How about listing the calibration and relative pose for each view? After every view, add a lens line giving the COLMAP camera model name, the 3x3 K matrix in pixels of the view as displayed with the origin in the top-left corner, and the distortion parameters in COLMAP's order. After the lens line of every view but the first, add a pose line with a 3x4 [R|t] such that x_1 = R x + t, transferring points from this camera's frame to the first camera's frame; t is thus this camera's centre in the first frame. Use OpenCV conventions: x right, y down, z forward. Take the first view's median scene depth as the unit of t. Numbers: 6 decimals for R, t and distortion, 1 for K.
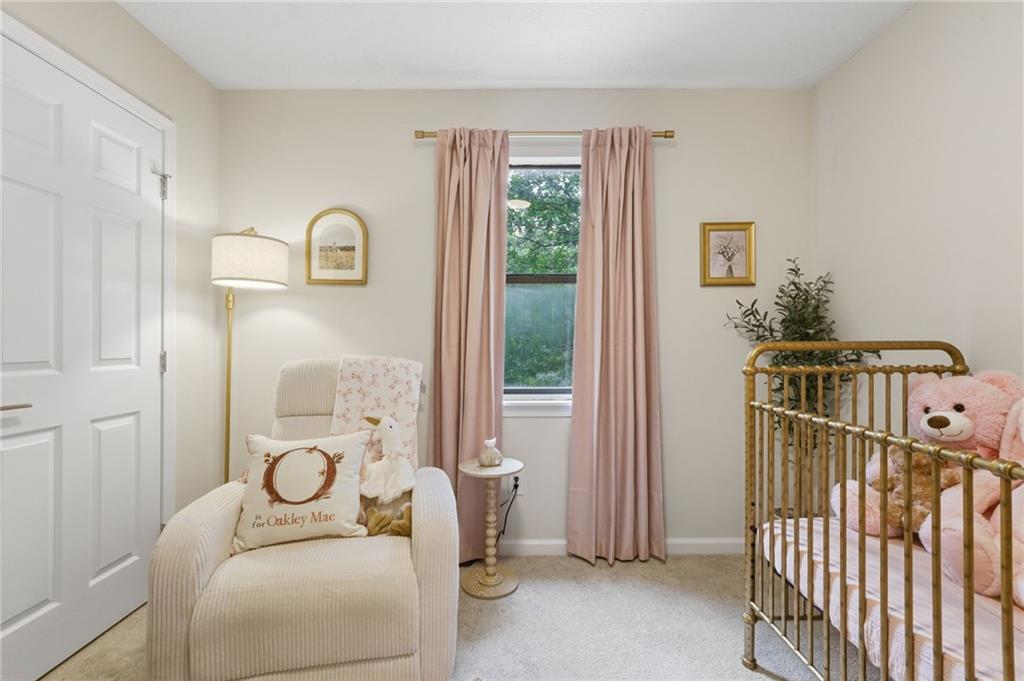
lens RADIAL K [[455.9, 0, 510.7], [0, 455.9, 343.8], [0, 0, 1]] dist [0.012893, -0.000203]
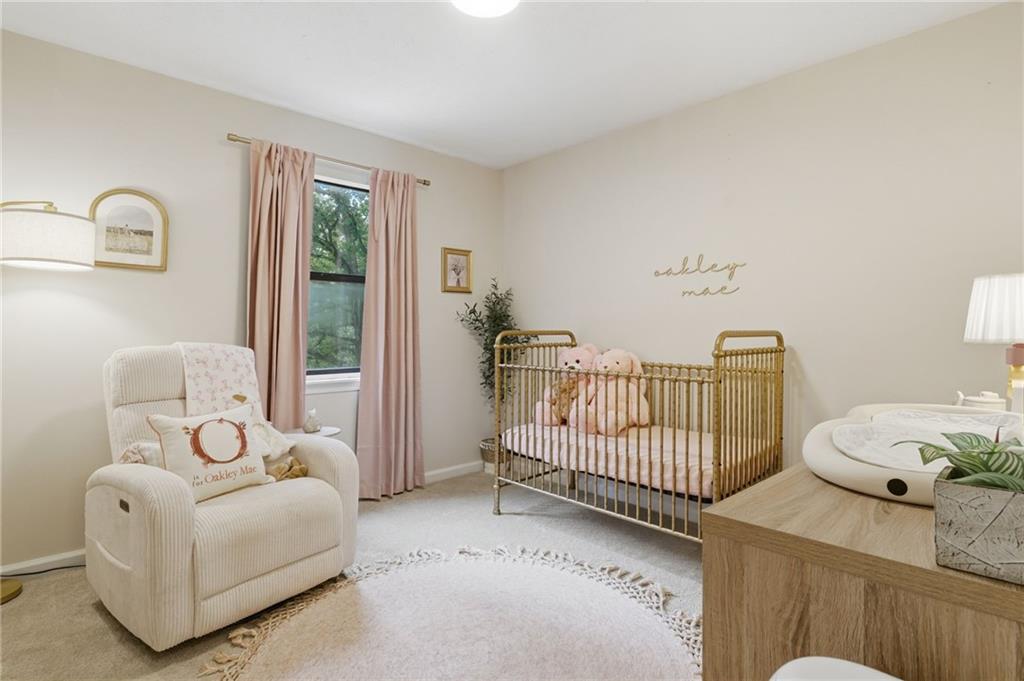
lens RADIAL K [[509.9, 0, 515.4], [0, 509.9, 329.2], [0, 0, 1]] dist [-0.003227, -0.000301]
pose [[0.727005, 0.005111, 0.686613, -0.542072], [0.000207, 0.999971, -0.007662, 0.003735], [-0.686632, 0.005712, 0.726983, -0.331143]]
